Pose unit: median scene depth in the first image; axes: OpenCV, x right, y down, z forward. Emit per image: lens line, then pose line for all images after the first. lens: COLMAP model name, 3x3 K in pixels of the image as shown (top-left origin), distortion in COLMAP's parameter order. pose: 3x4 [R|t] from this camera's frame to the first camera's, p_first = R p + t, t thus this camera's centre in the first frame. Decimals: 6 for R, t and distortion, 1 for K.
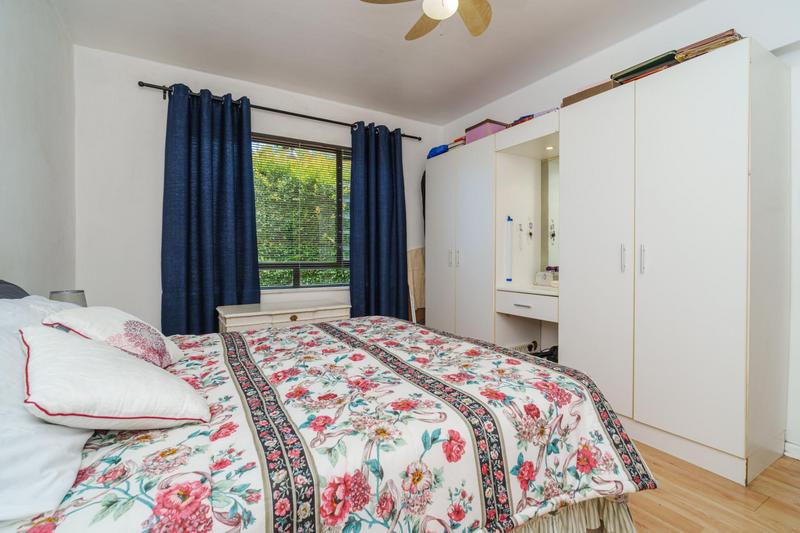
lens RADIAL K [[369.1, 0, 401.5], [0, 369.1, 261.1], [0, 0, 1]] dist [-0.016890, 0.002212]
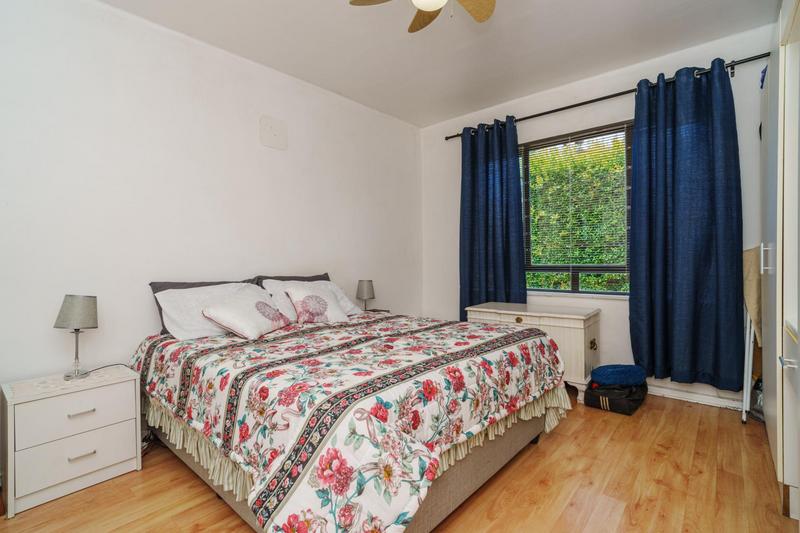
lens RADIAL K [[369.1, 0, 400.8], [0, 369.1, 265.9], [0, 0, 1]] dist [-0.016890, 0.002212]
pose [[0.318825, 0.011447, -0.947745, 0.550907], [0.001374, 0.999920, 0.012539, -0.008130], [0.947813, -0.005300, 0.318783, 0.350050]]
